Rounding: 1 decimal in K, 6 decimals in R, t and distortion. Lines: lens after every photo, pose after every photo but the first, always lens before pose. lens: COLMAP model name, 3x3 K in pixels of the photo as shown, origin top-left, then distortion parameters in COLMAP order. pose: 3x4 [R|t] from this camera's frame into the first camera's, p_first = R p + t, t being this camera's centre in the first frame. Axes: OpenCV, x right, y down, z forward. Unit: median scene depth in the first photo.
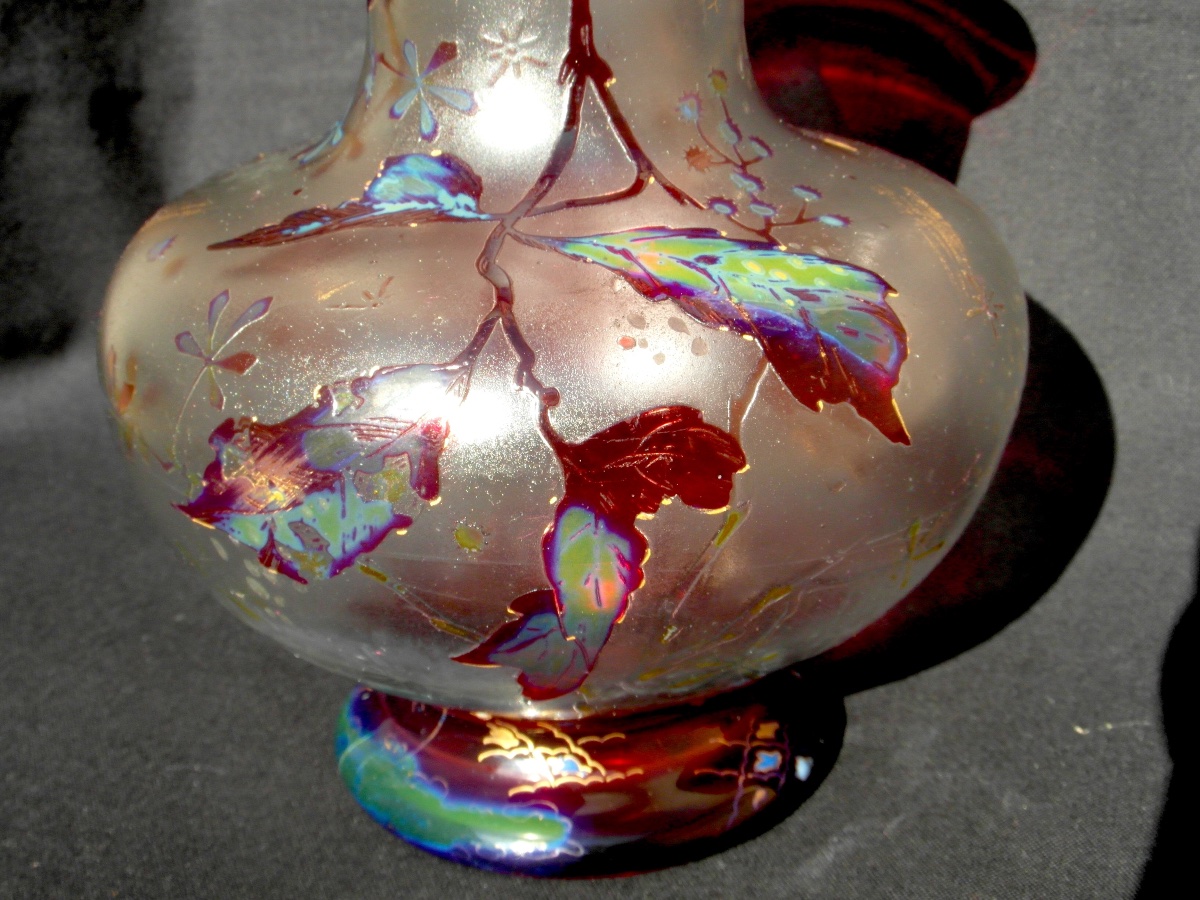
lens RADIAL K [[1702.7, 0, 600.0], [0, 1702.7, 450.0], [0, 0, 1]] dist [-0.222441, -0.002341]
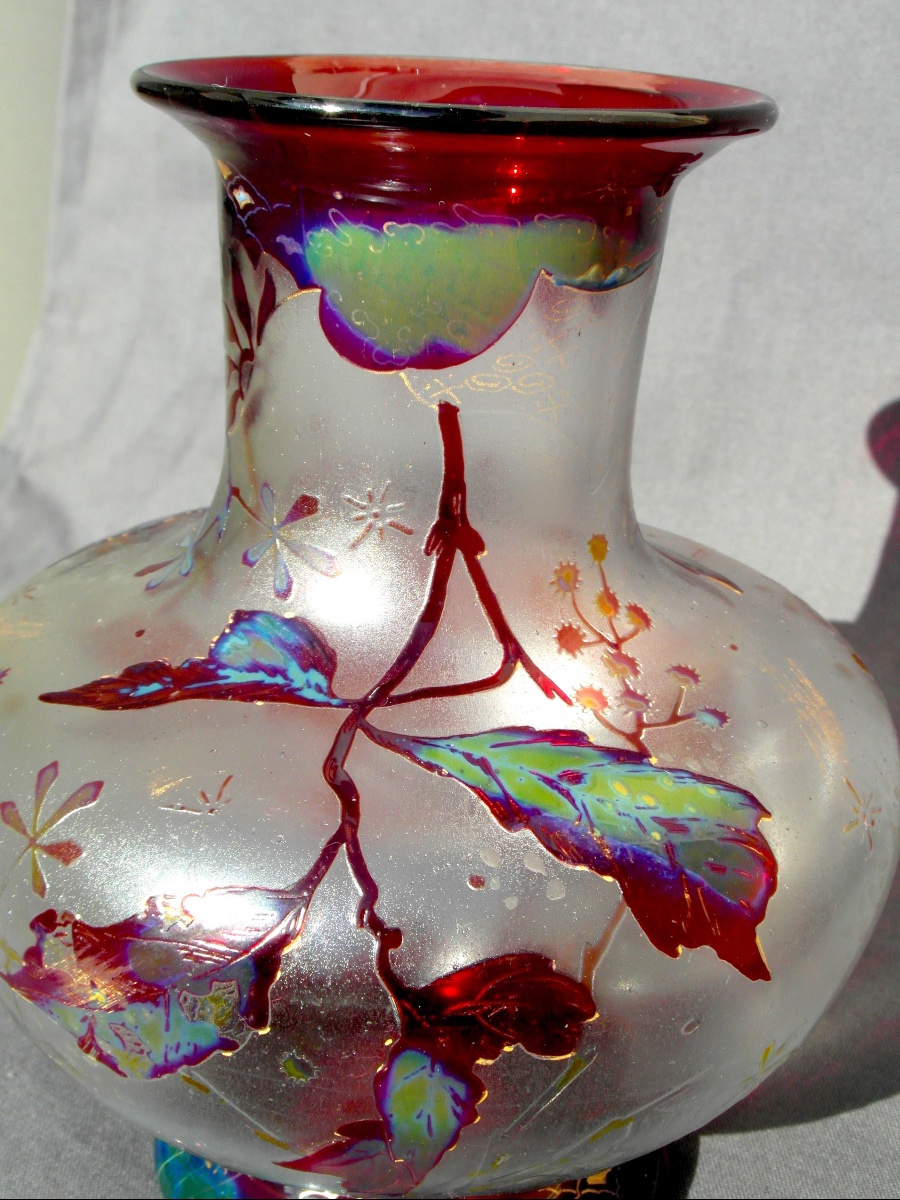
lens RADIAL K [[1702.7, 0, 450.0], [0, 1702.7, 600.0], [0, 0, 1]] dist [-0.222441, -0.002341]
pose [[0.997731, 0.067141, -0.004972, -0.005033], [-0.067105, 0.997720, 0.007184, -0.212936], [0.005443, -0.006834, 0.999962, 0.069668]]
